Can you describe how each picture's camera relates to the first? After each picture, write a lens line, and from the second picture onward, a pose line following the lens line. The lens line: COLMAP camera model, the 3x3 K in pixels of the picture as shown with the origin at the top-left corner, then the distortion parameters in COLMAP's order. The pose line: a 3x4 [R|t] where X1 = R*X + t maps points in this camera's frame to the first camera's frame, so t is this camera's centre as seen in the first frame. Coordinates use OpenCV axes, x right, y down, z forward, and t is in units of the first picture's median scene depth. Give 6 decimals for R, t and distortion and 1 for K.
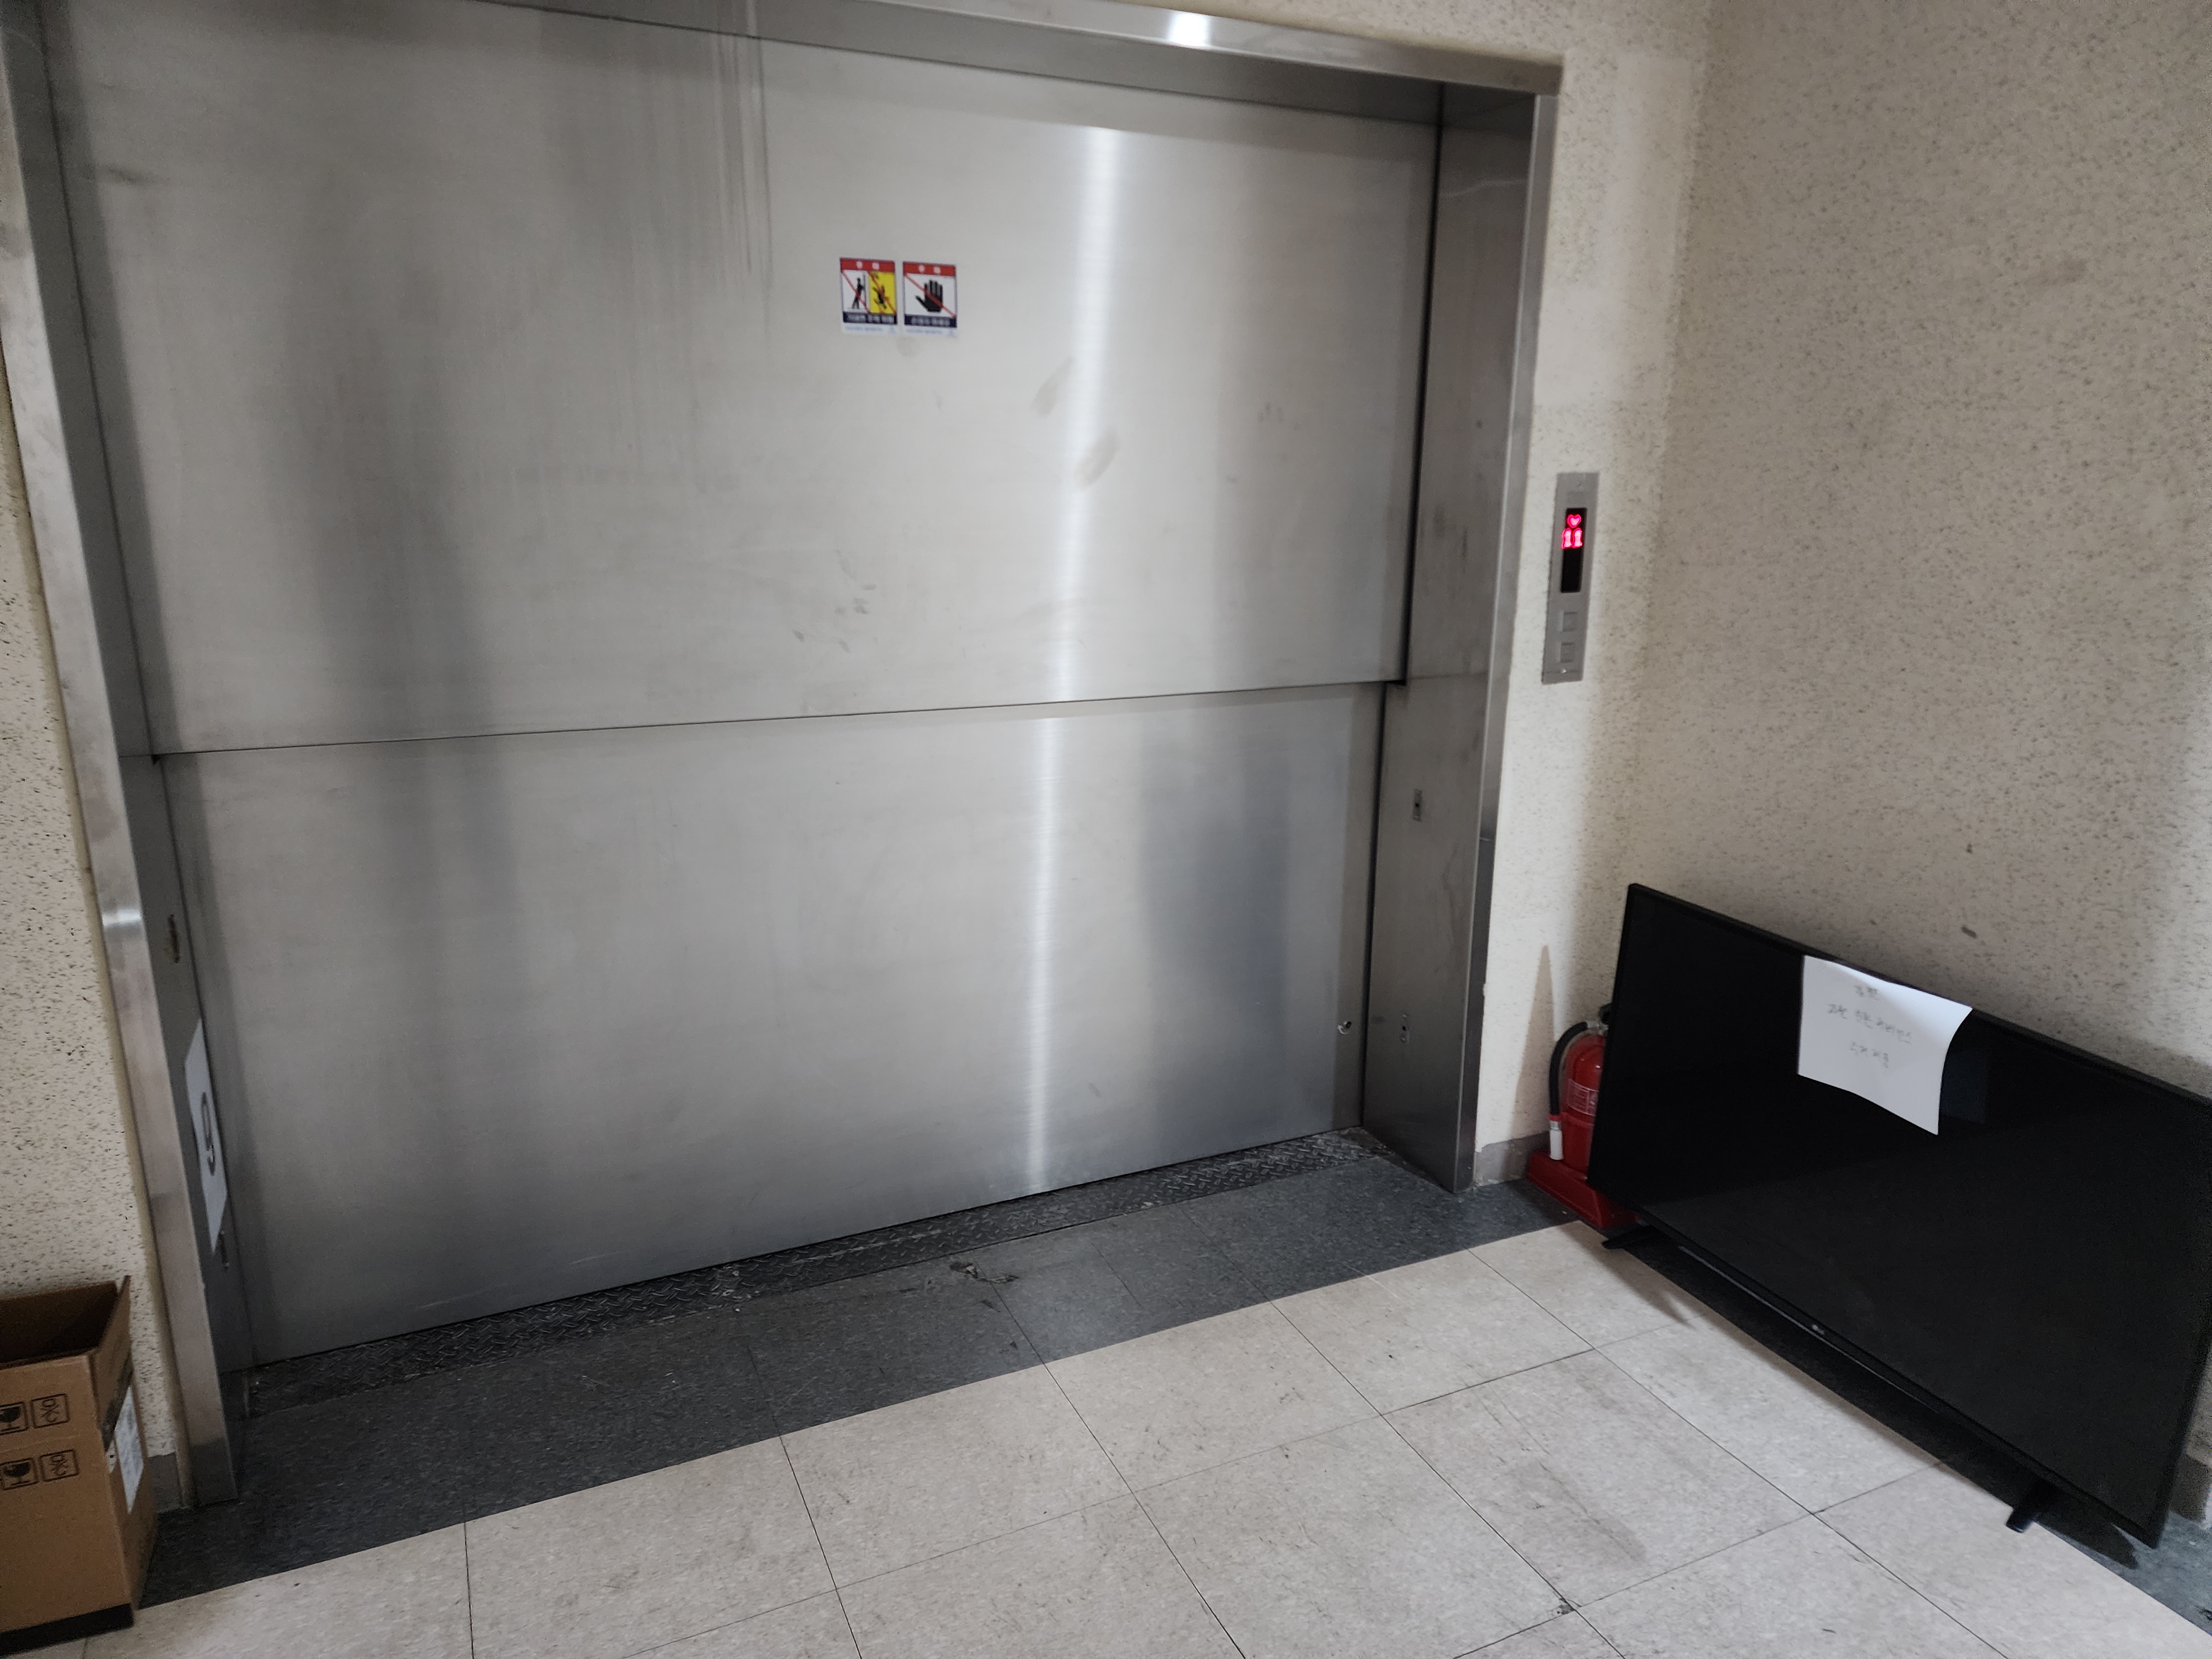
lens RADIAL K [[1489.3, 0, 1117.7], [0, 1489.3, 827.6], [0, 0, 1]] dist [0.090135, -0.073629]
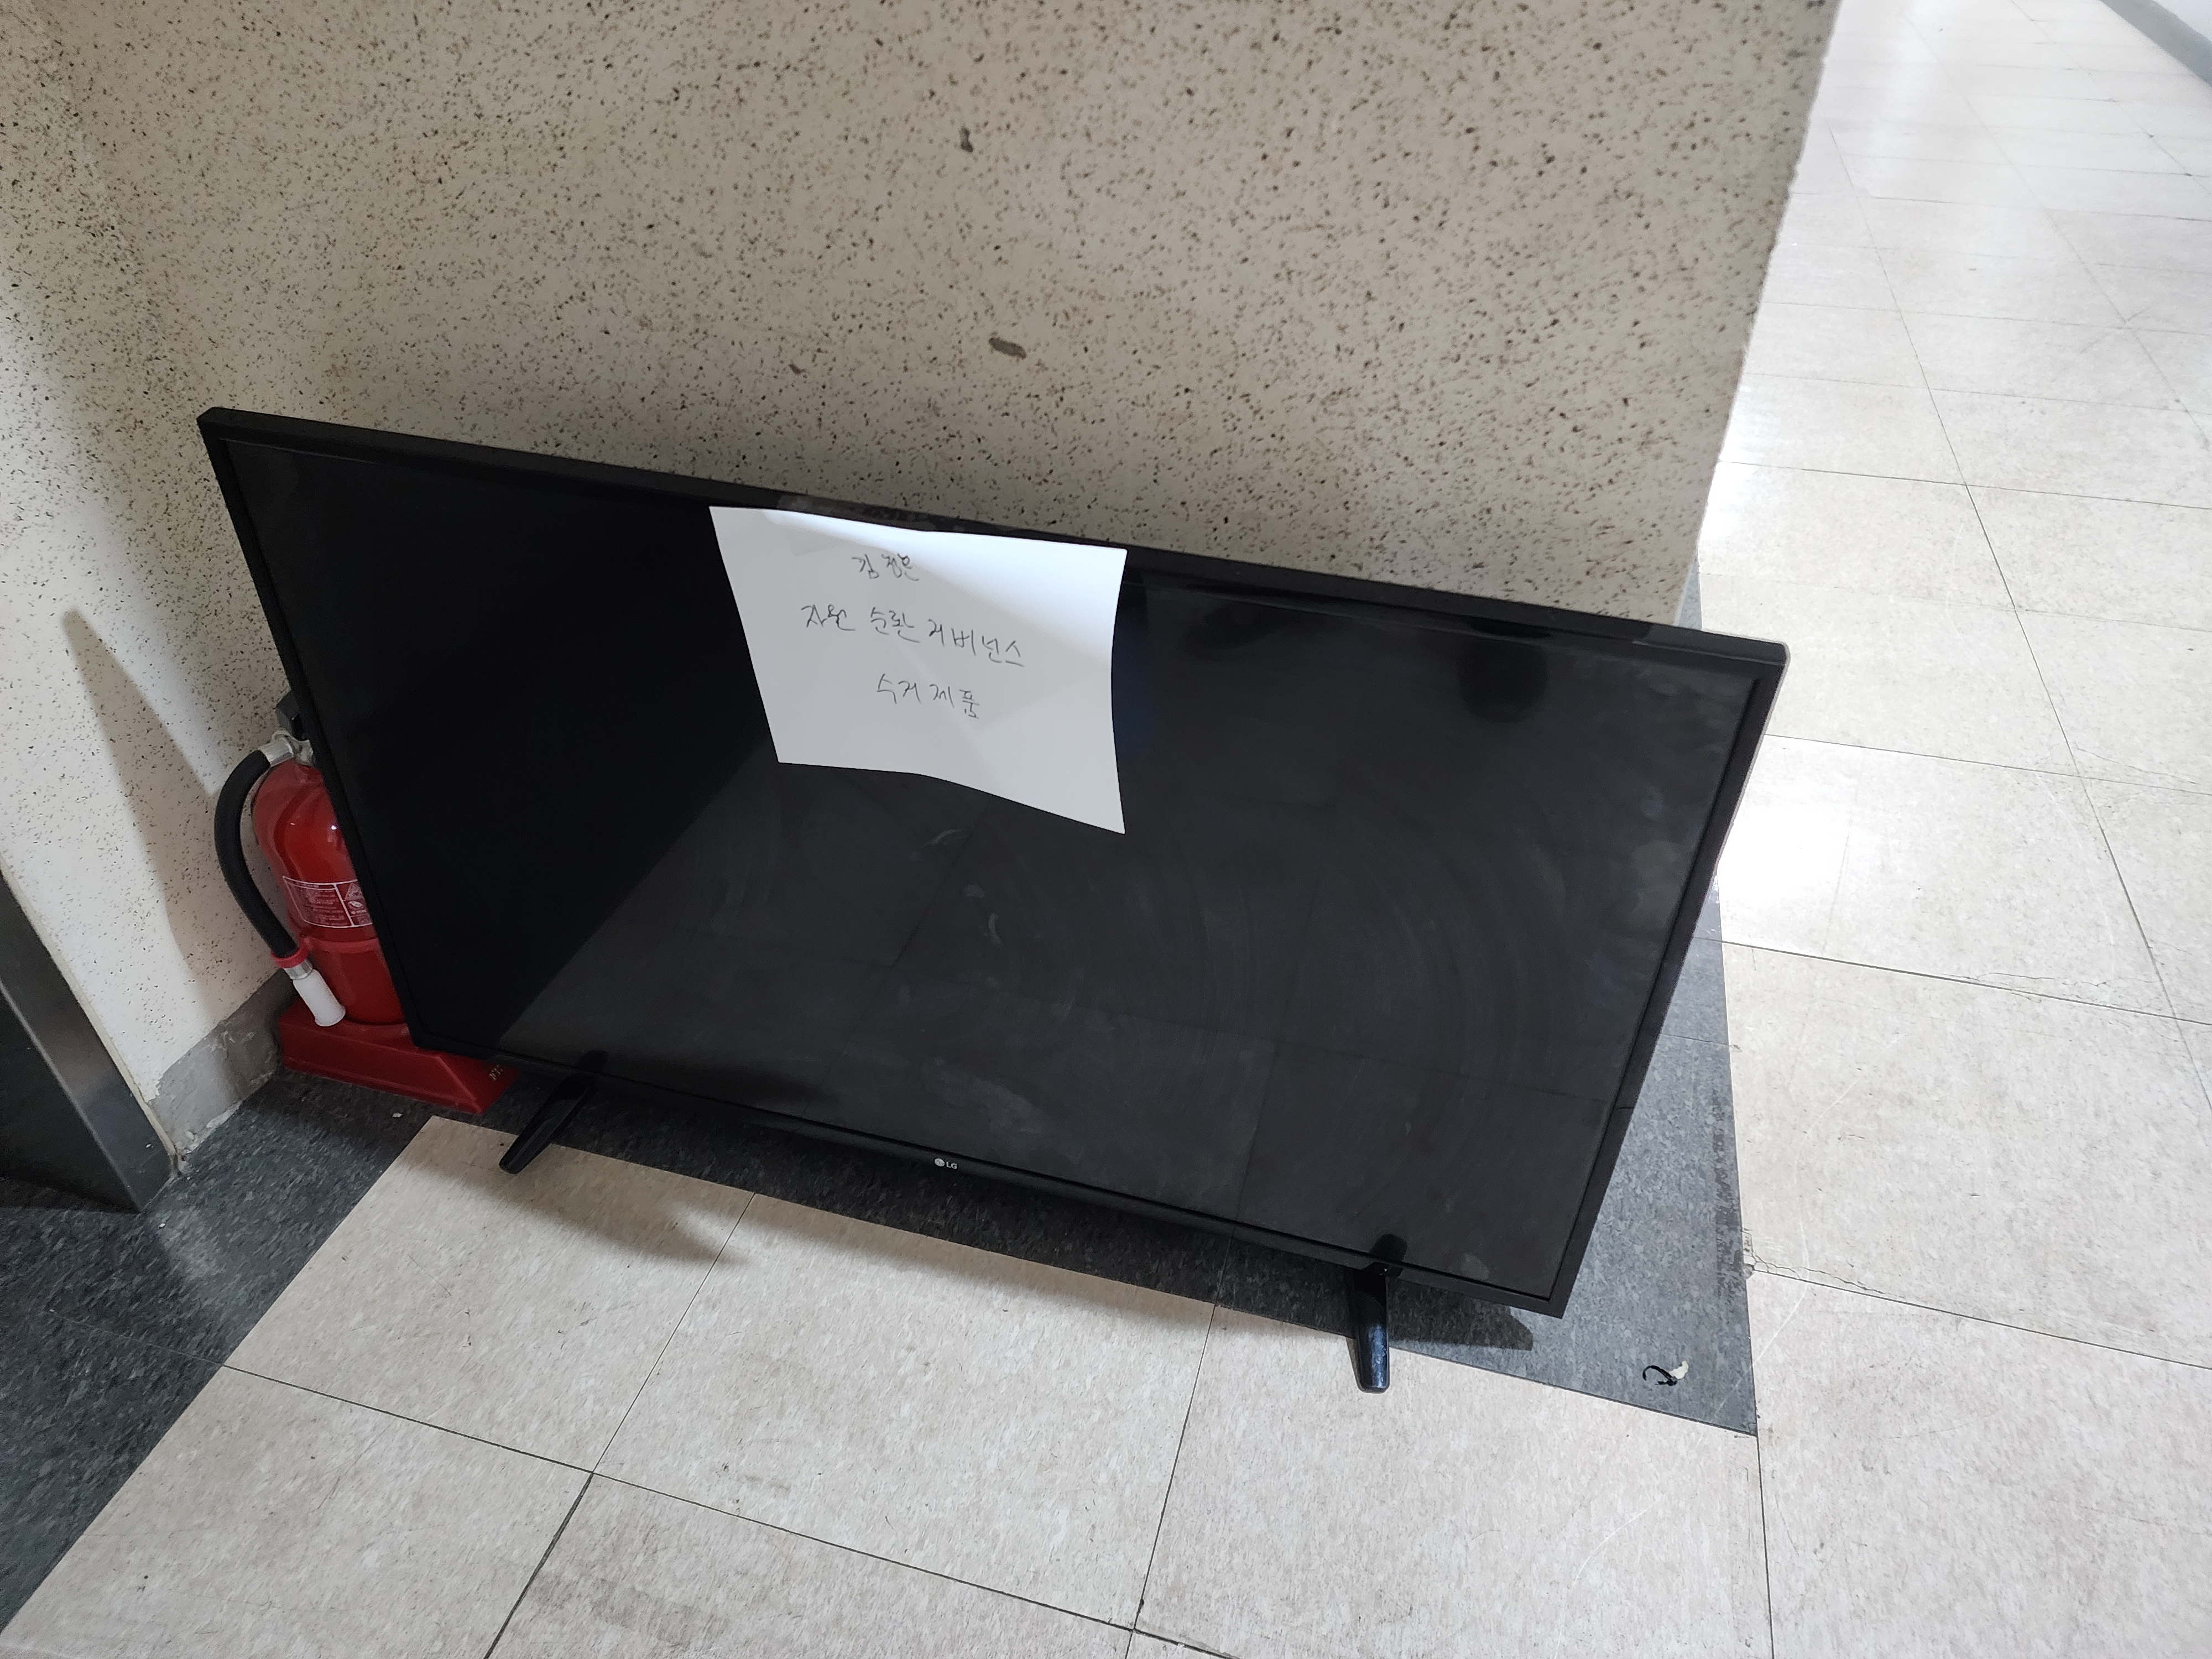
lens RADIAL K [[1489.3, 0, 1117.7], [0, 1489.3, 827.6], [0, 0, 1]] dist [0.090135, -0.073629]
pose [[0.657469, -0.471803, 0.587483, 0.249885], [0.193249, 0.859198, 0.473744, -0.012193], [-0.728278, -0.197942, 0.656072, 0.643199]]
